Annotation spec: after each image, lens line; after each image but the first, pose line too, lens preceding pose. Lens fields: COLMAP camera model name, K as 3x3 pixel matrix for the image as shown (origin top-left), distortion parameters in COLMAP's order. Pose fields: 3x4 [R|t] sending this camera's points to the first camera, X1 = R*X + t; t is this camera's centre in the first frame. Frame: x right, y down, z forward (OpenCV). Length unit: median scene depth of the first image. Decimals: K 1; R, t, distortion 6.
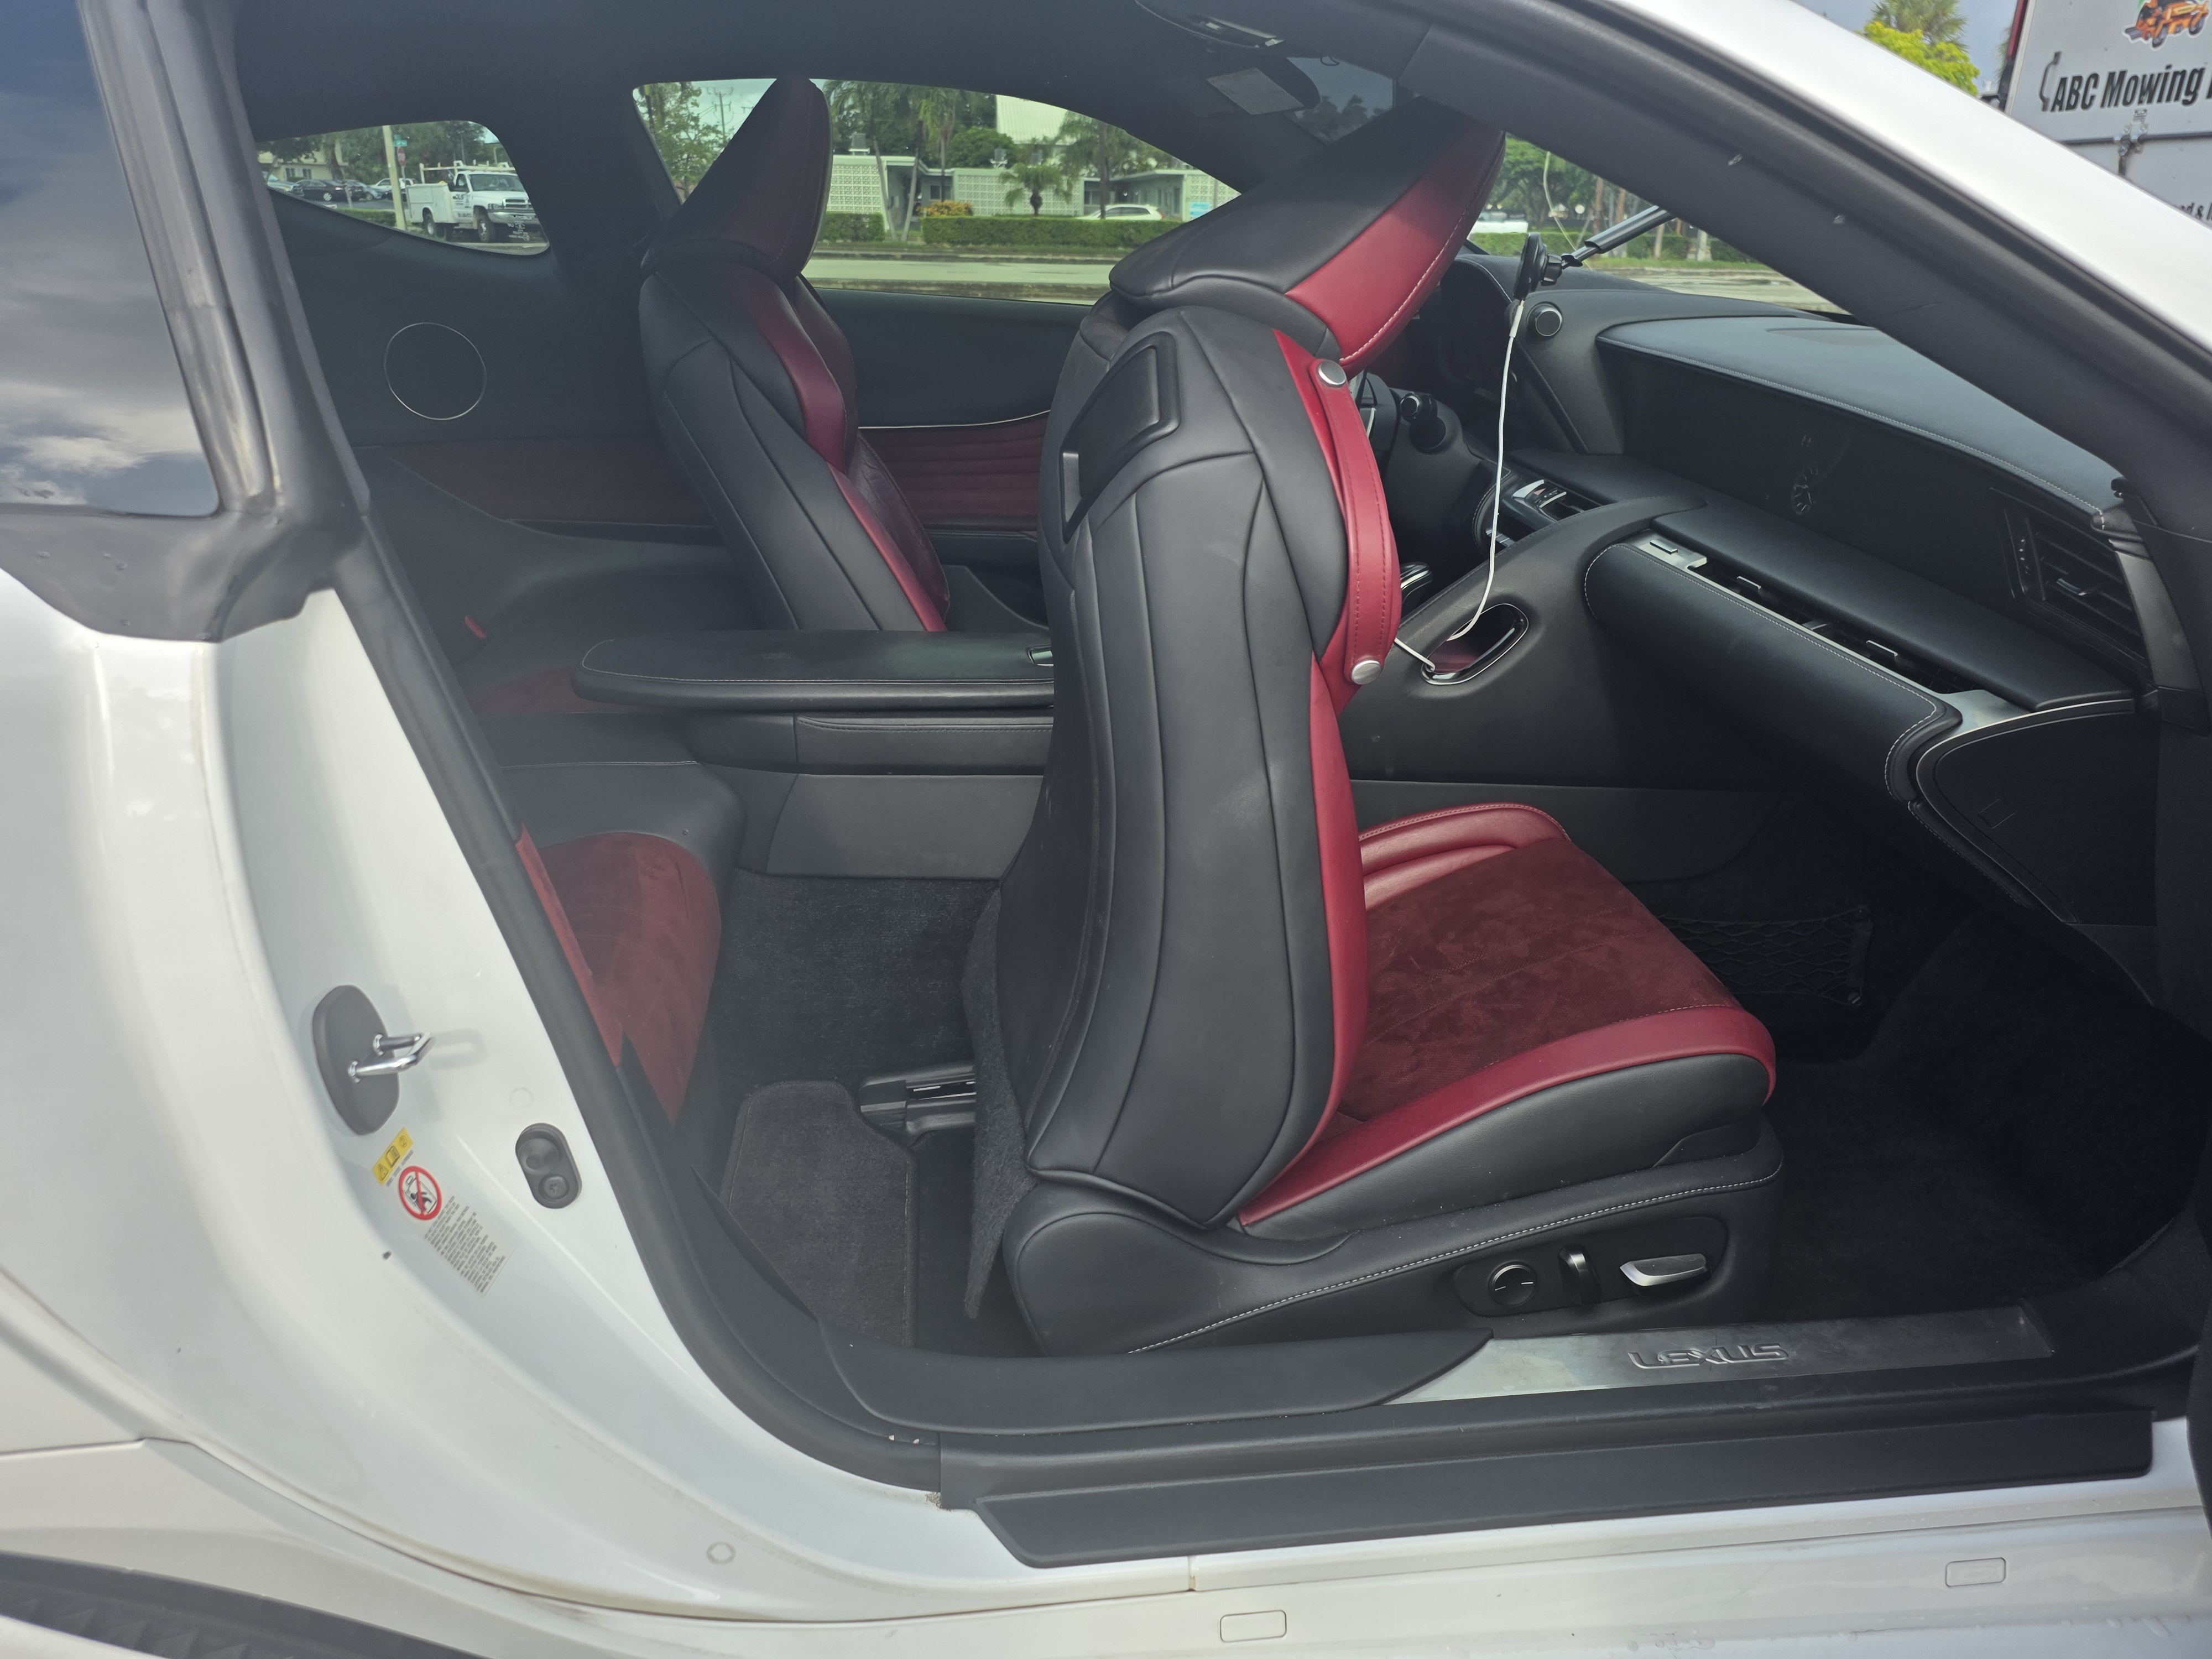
lens RADIAL K [[1506.6, 0, 1081.1], [0, 1506.6, 818.2], [0, 0, 1]] dist [0.050472, -0.030752]
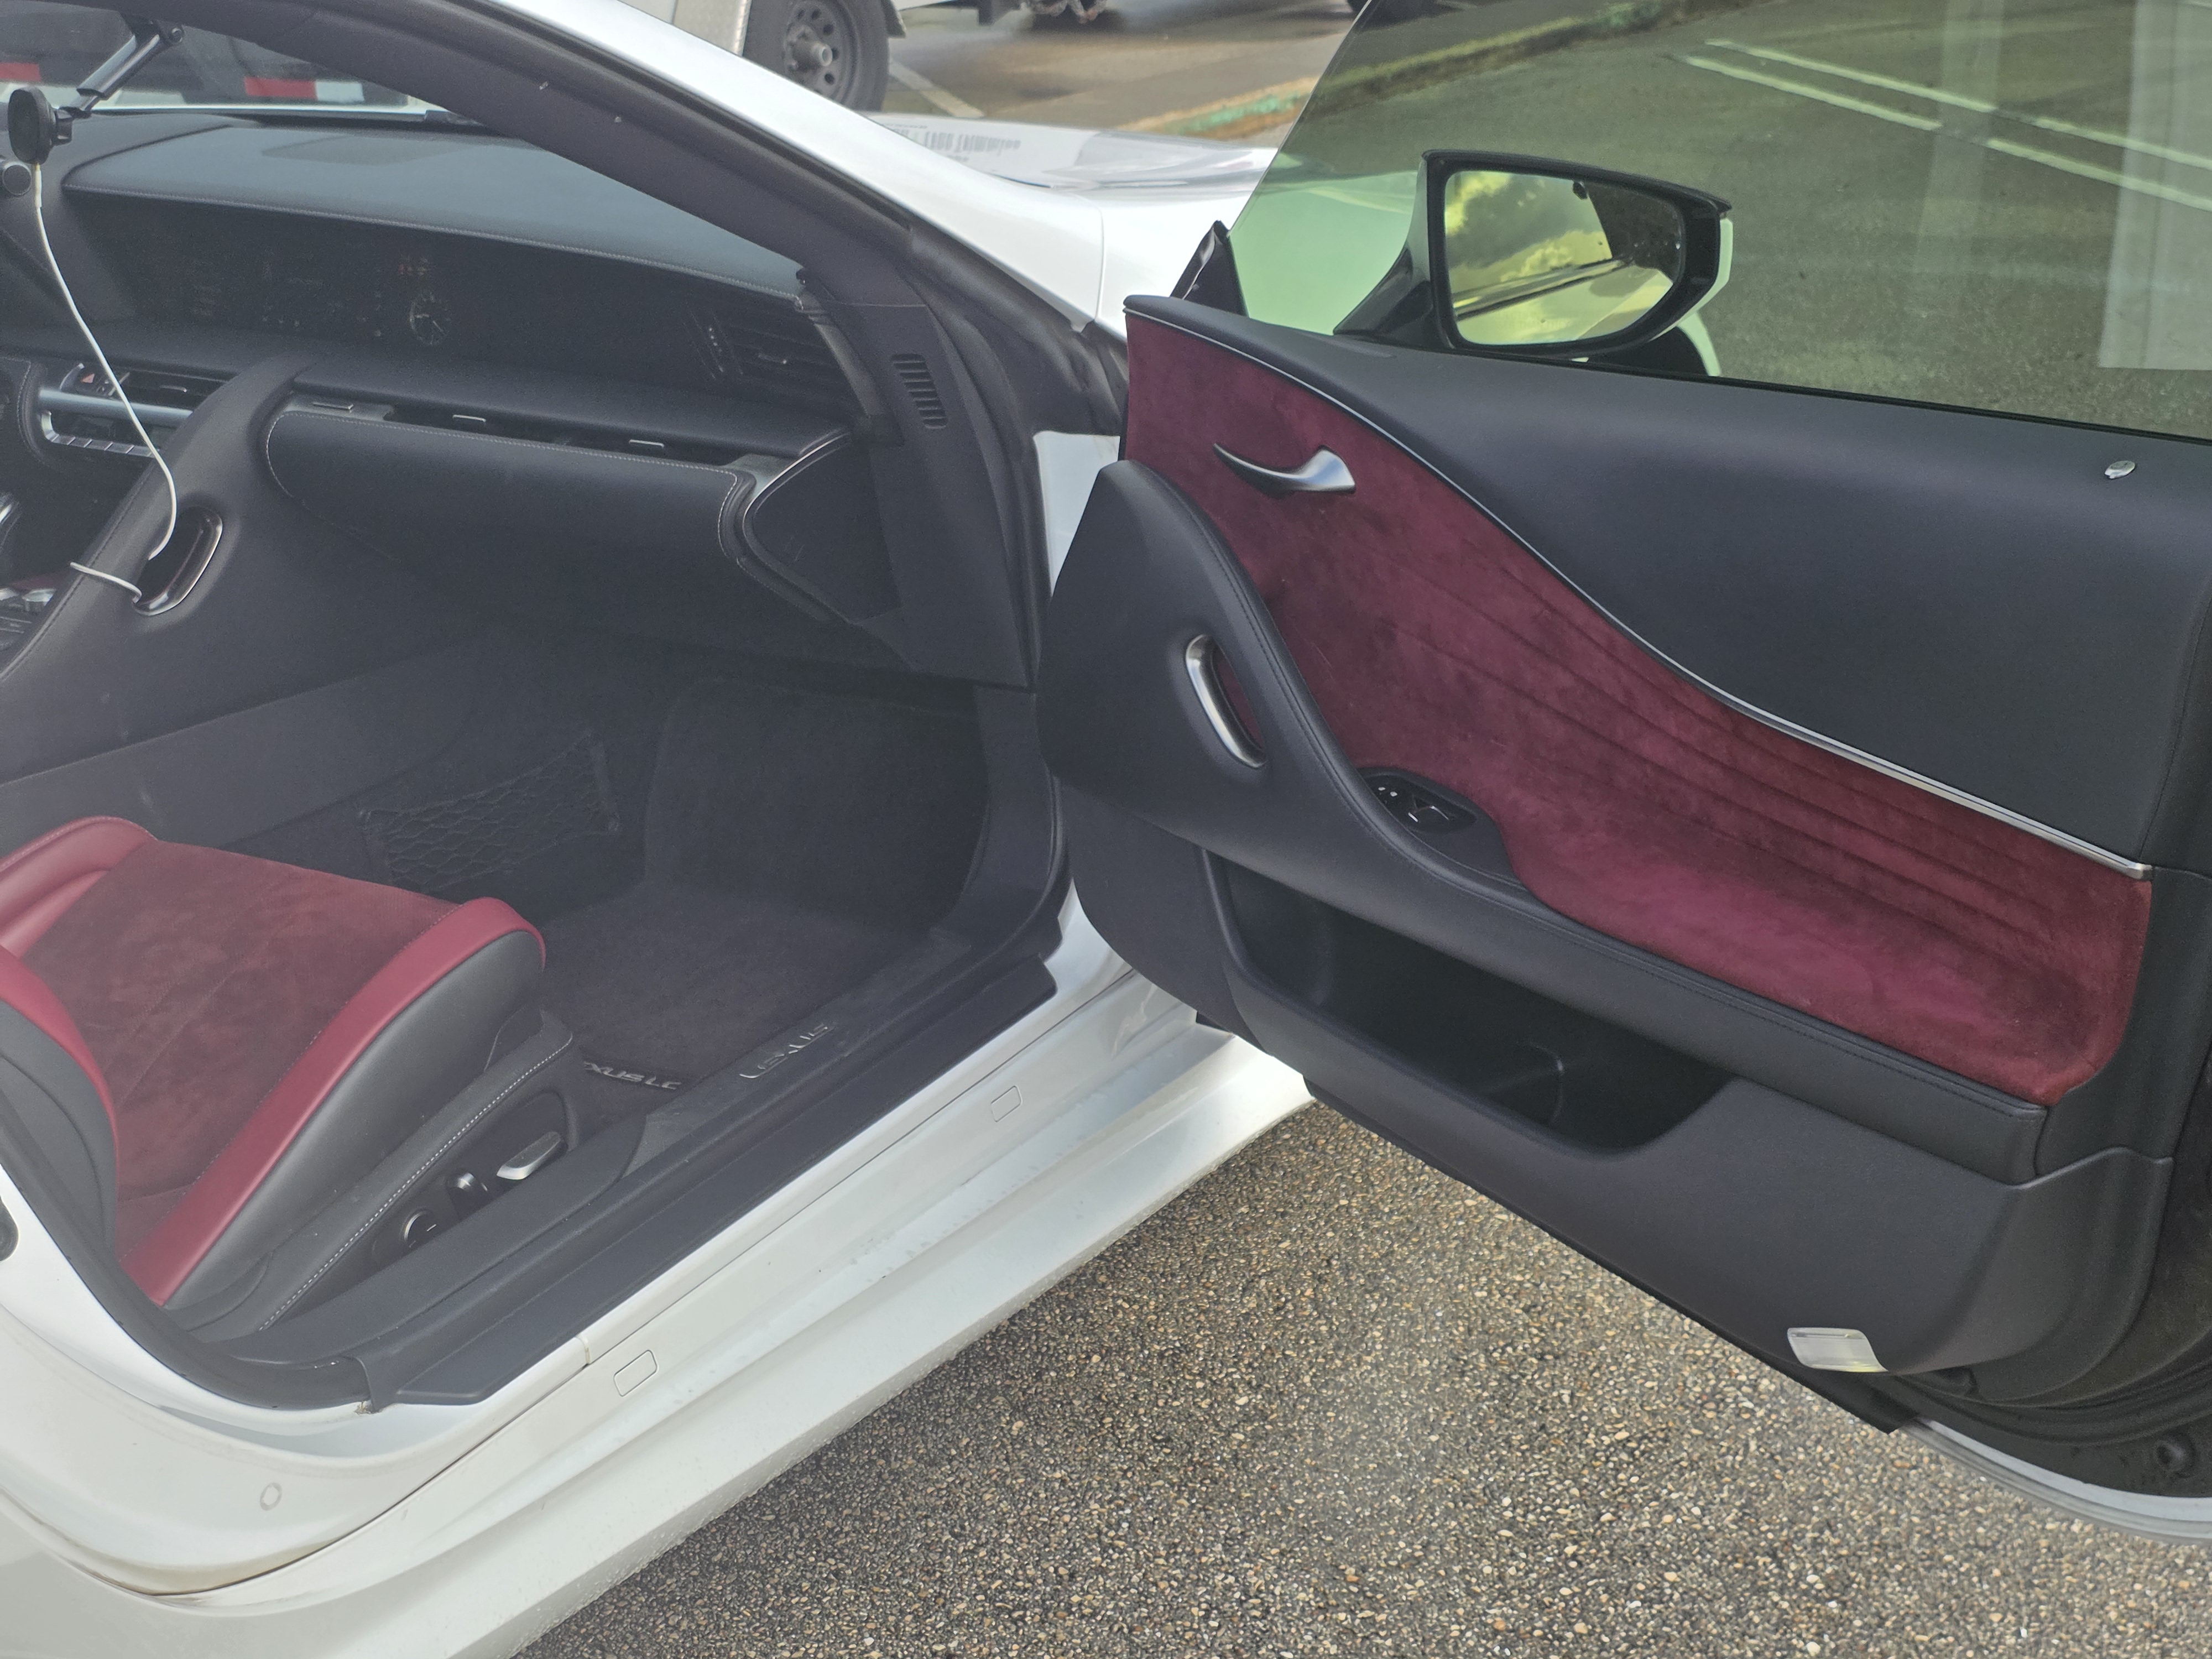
lens RADIAL K [[2989.2, 0, 1098.9], [0, 2989.2, 831.4], [0, 0, 1]] dist [0.108578, 0.000000]
pose [[0.601555, -0.312543, 0.735152, -1.069073], [0.343555, 0.932049, 0.115130, 0.016318], [-0.721180, 0.183308, 0.668055, -0.722618]]
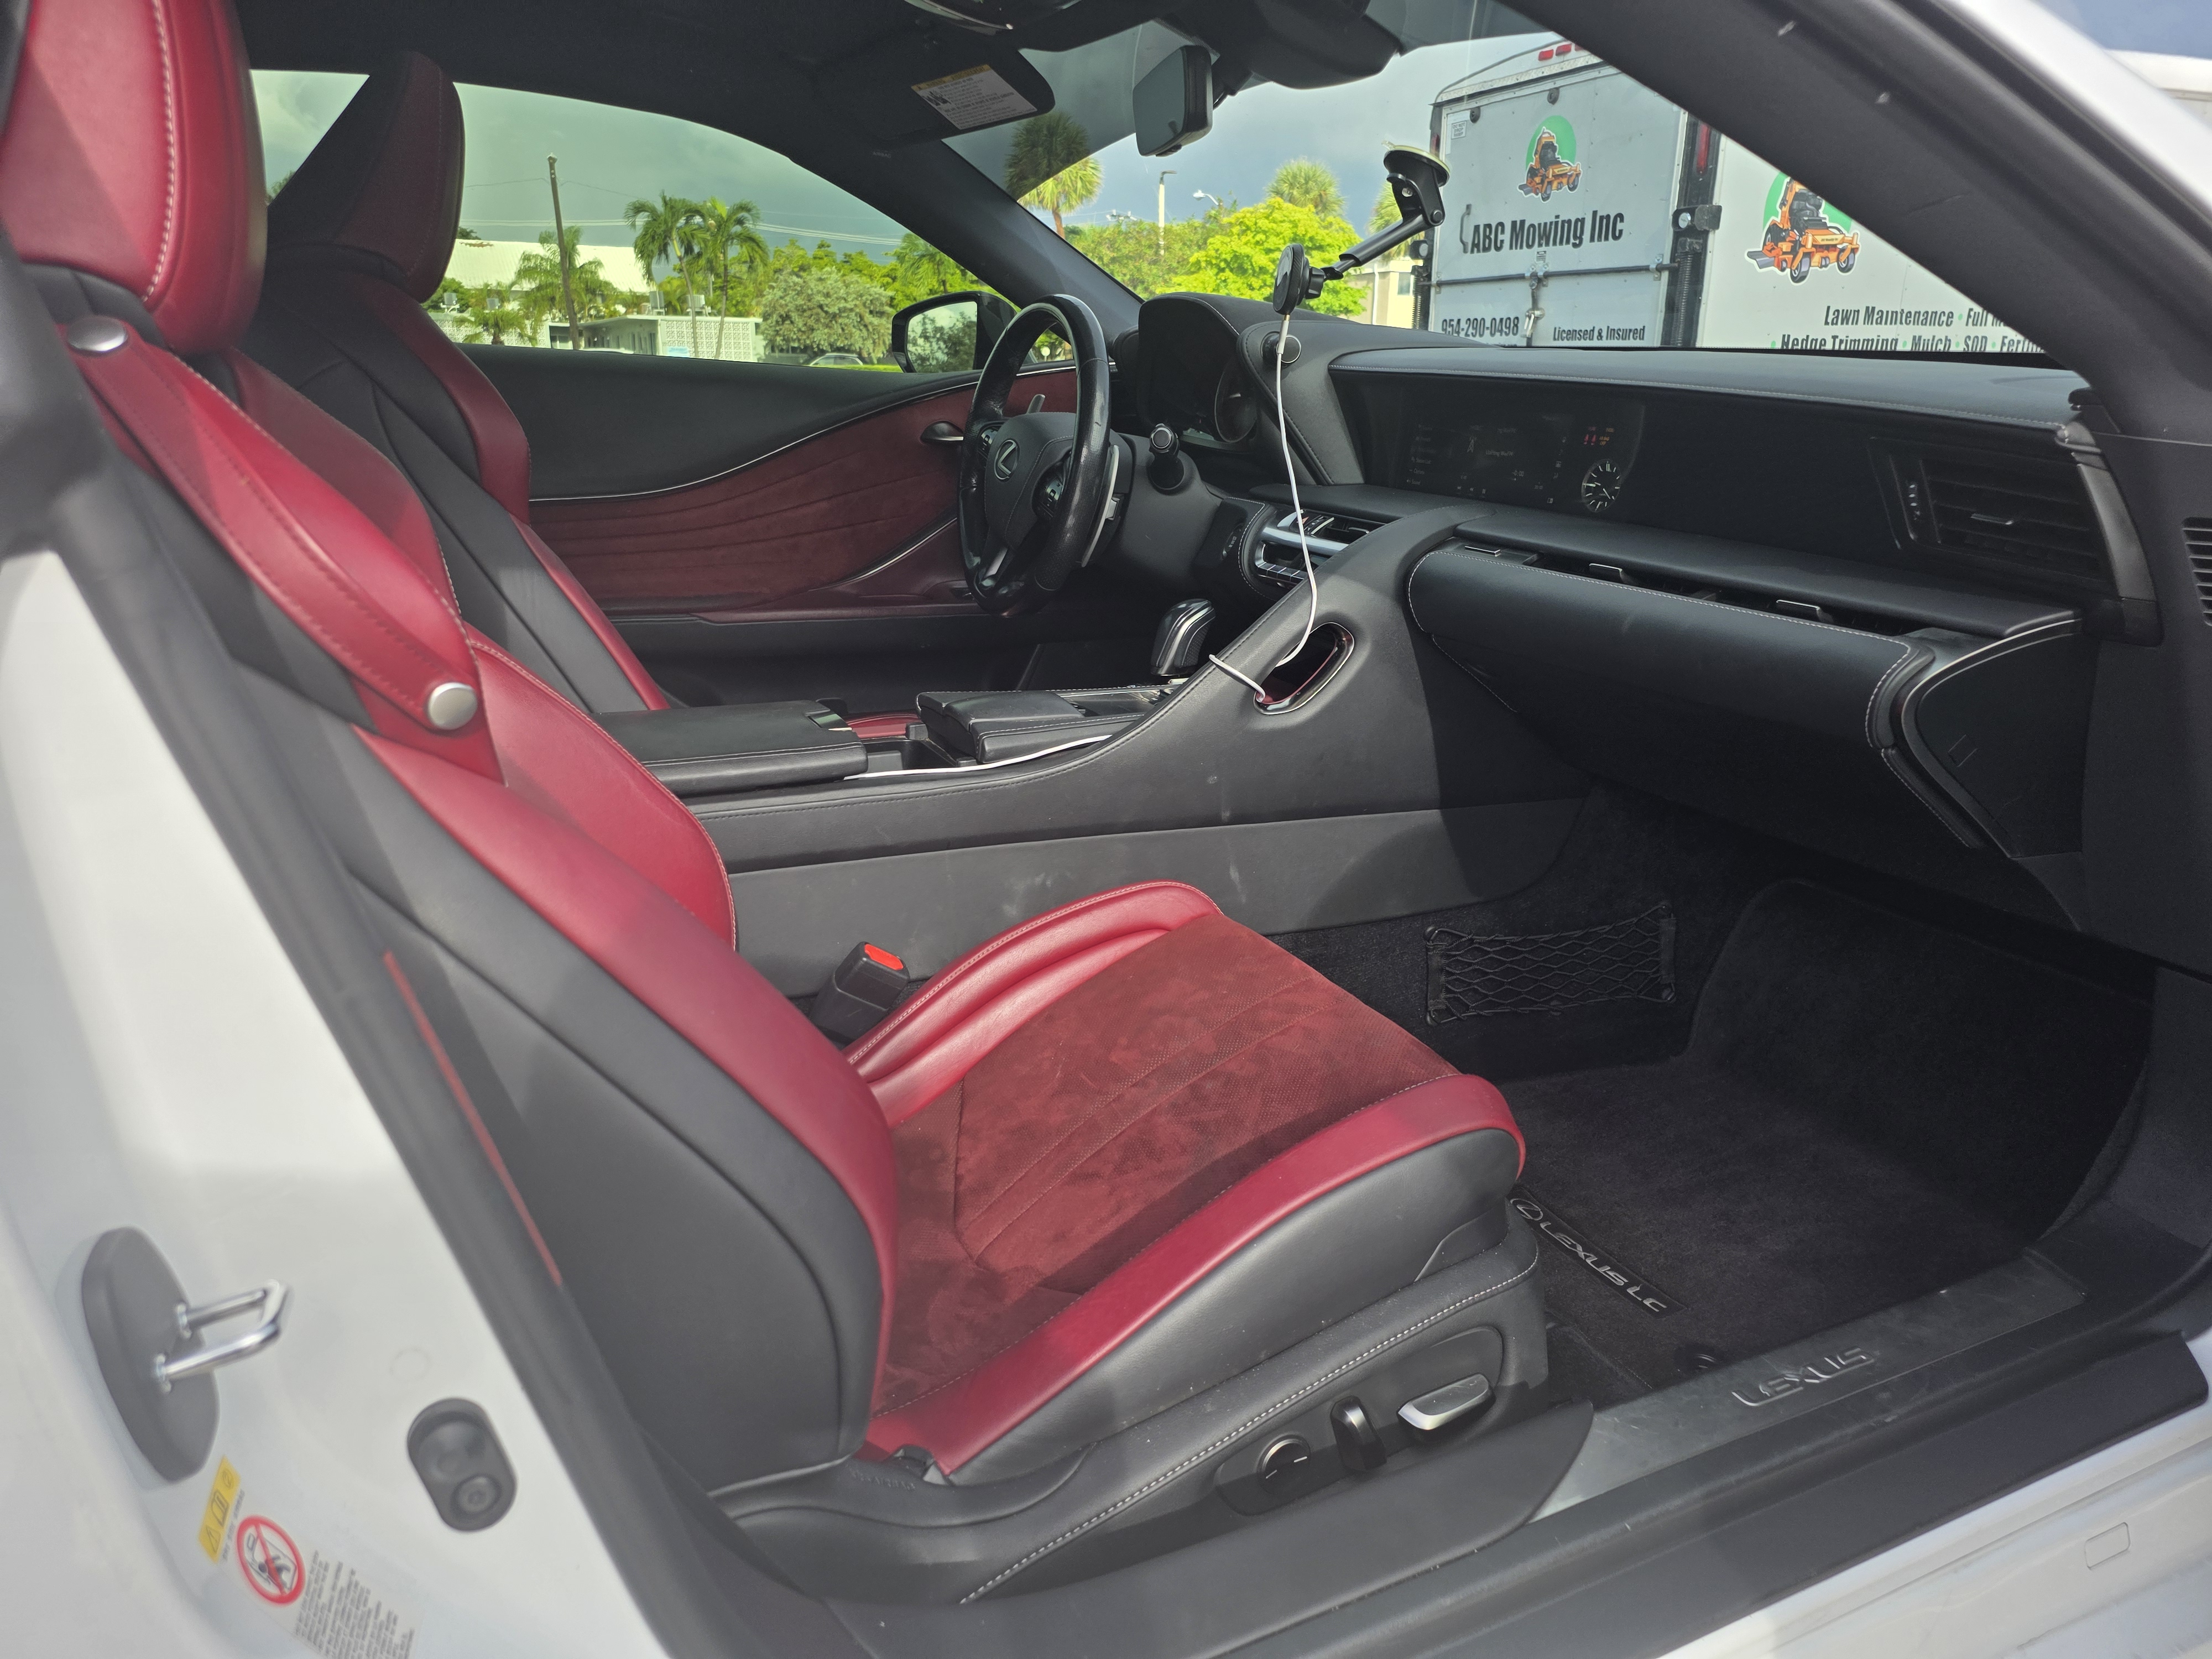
lens RADIAL K [[1506.6, 0, 1110.0], [0, 1506.6, 834.5], [0, 0, 1]] dist [0.050472, -0.030752]
pose [[0.942571, -0.105405, 0.316939, -0.228813], [0.129287, 0.990068, -0.055230, 0.032568], [-0.307970, 0.093034, 0.946836, 0.243800]]
